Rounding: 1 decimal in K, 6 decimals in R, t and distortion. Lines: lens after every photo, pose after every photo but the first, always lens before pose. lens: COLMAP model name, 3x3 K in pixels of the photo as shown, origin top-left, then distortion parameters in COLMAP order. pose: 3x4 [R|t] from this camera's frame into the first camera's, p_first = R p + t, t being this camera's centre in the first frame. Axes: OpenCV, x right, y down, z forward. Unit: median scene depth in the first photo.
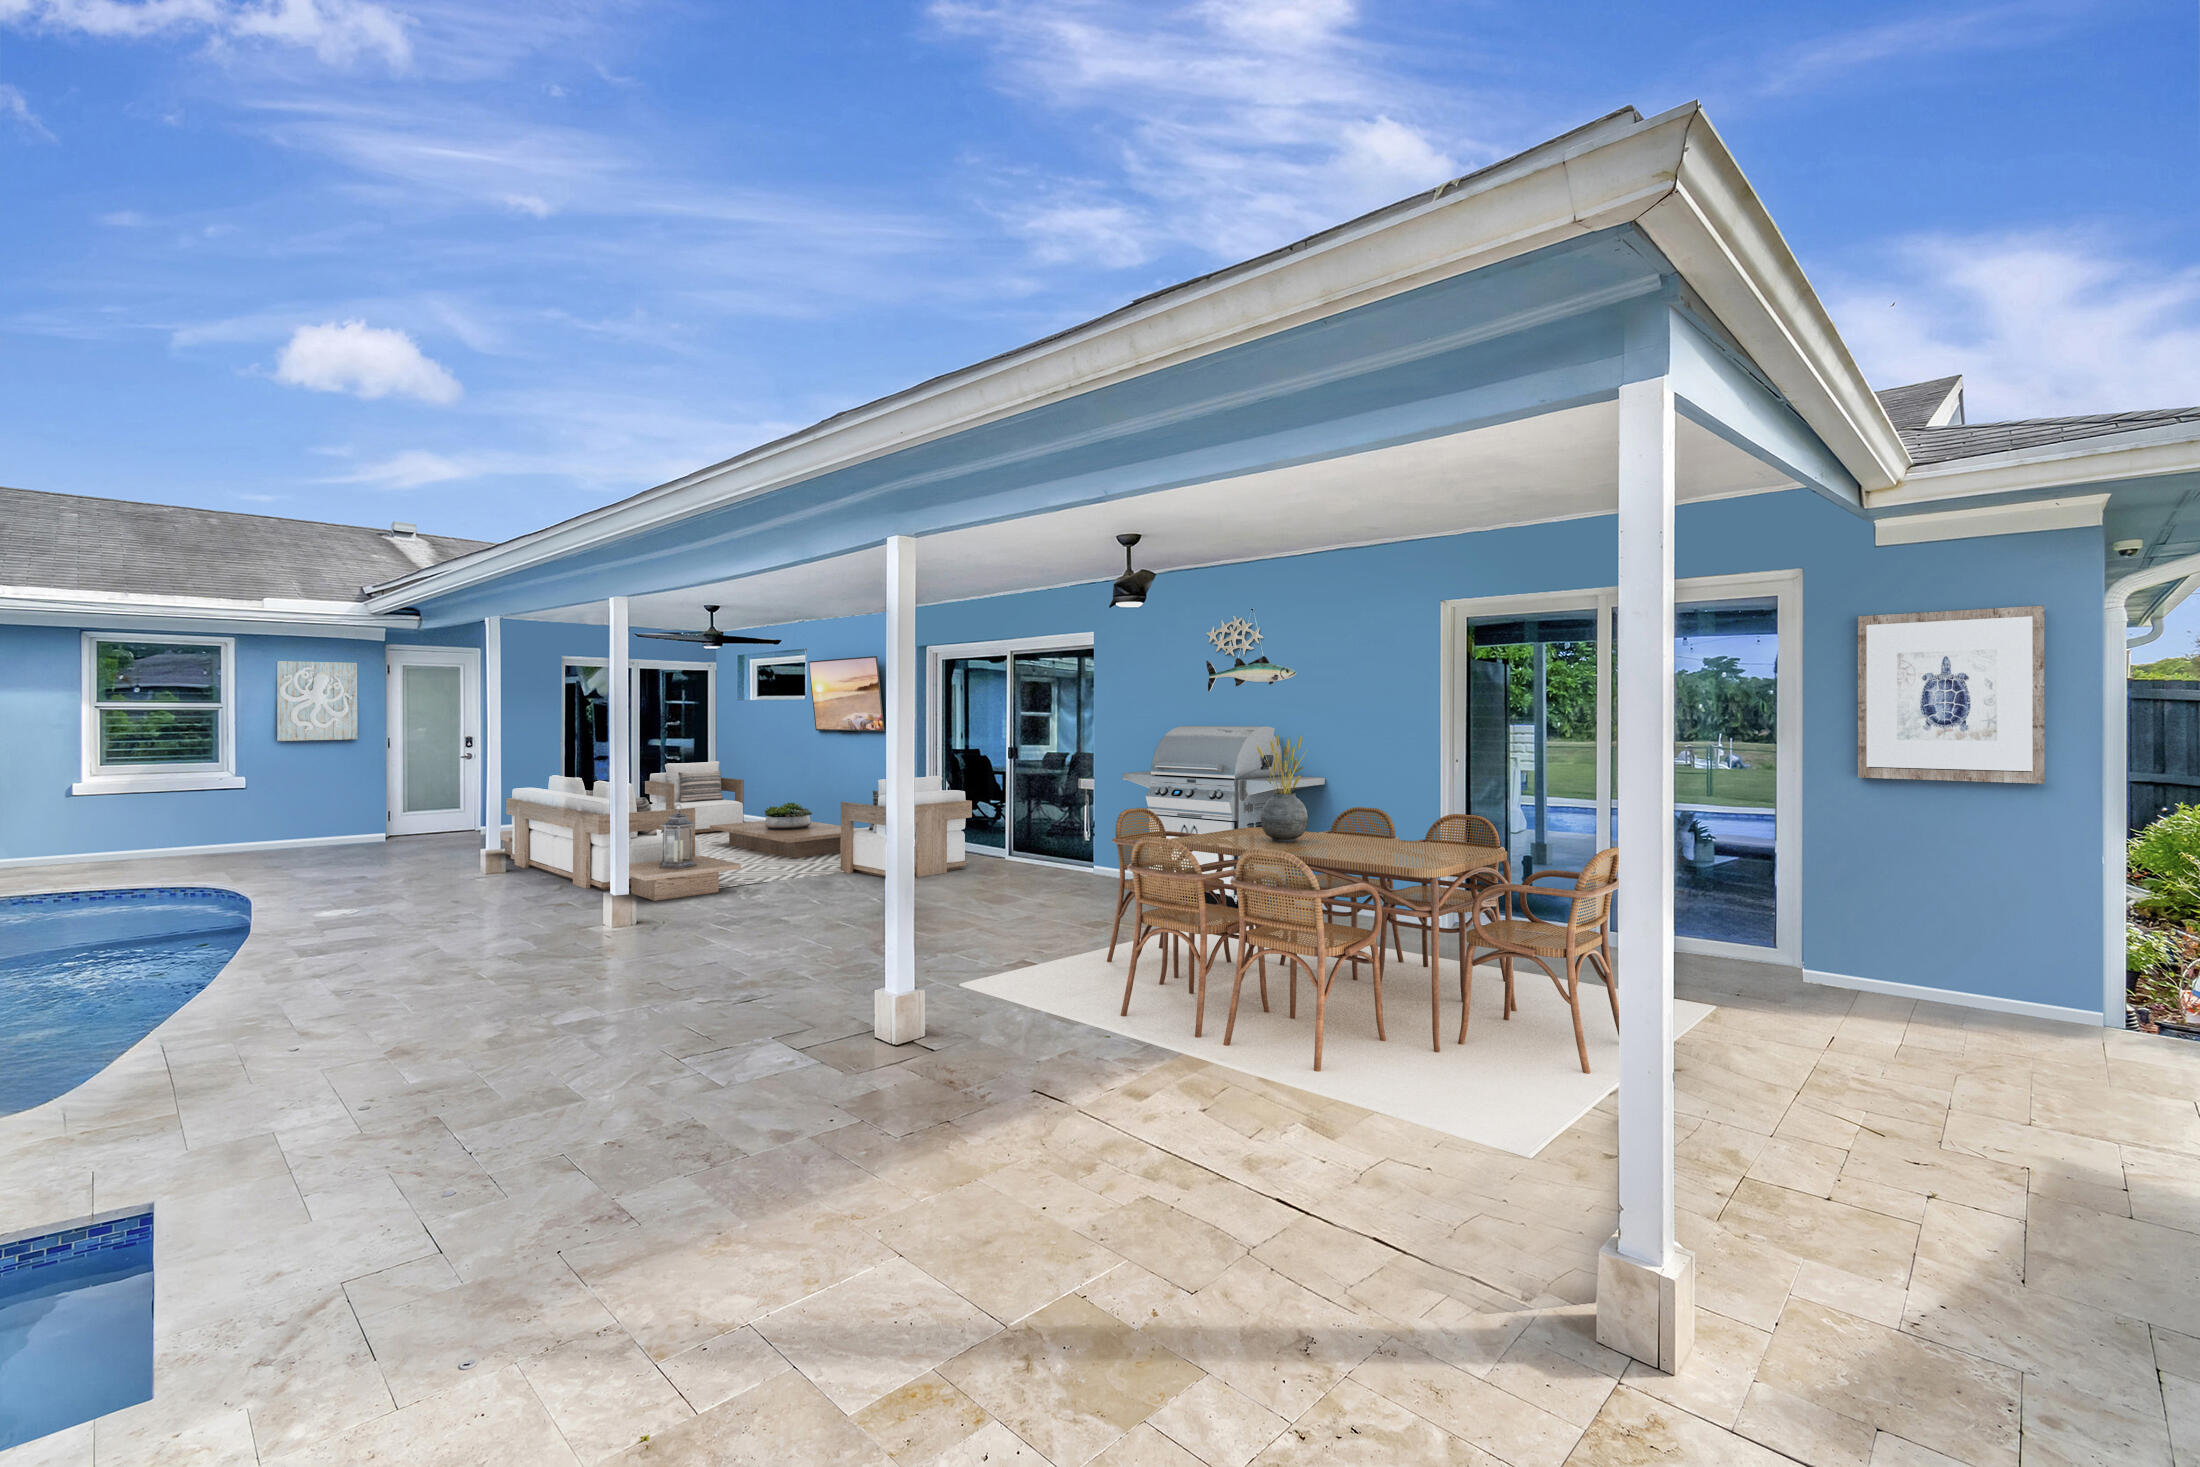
lens RADIAL K [[978.6, 0, 1092.1], [0, 978.6, 729.9], [0, 0, 1]] dist [0.001219, -0.000576]
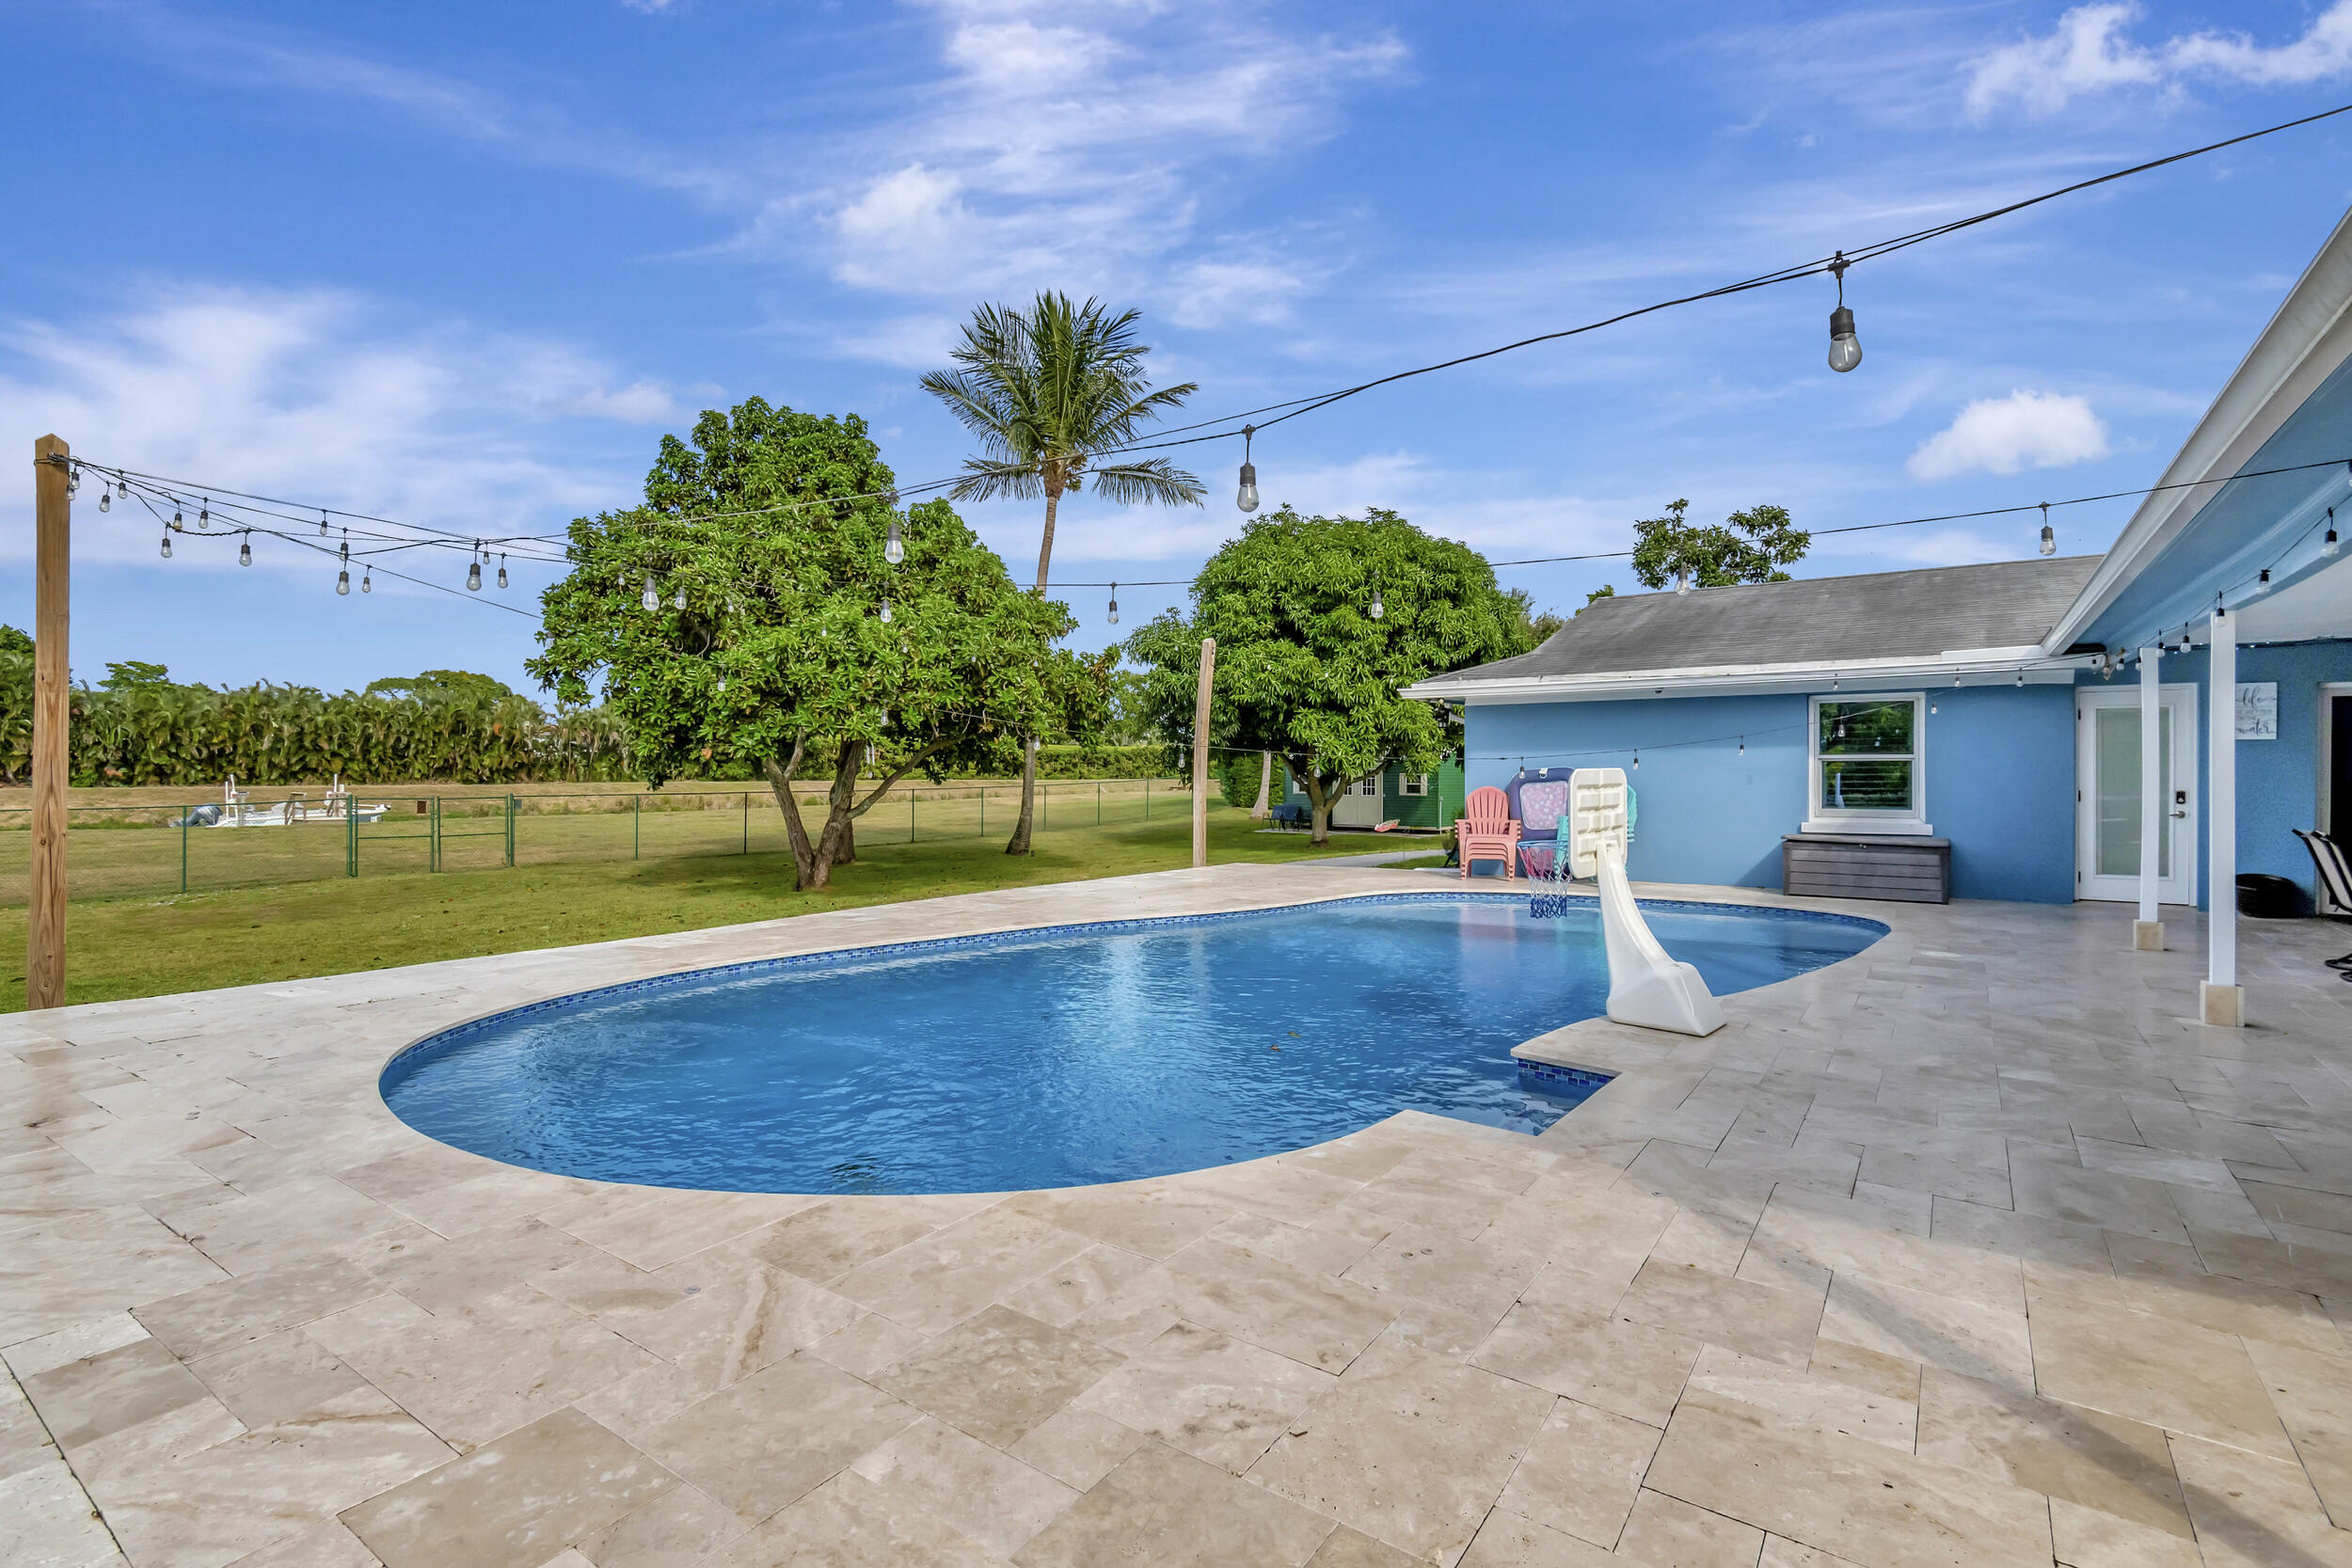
lens RADIAL K [[1115.3, 0, 1156.6], [0, 1115.3, 781.0], [0, 0, 1]] dist [0.020541, 0.000099]
pose [[0.159340, 0.009456, -0.987178, 0.198770], [-0.014204, 0.999873, 0.007285, 0.004942], [0.987122, 0.012861, 0.159454, -0.005725]]
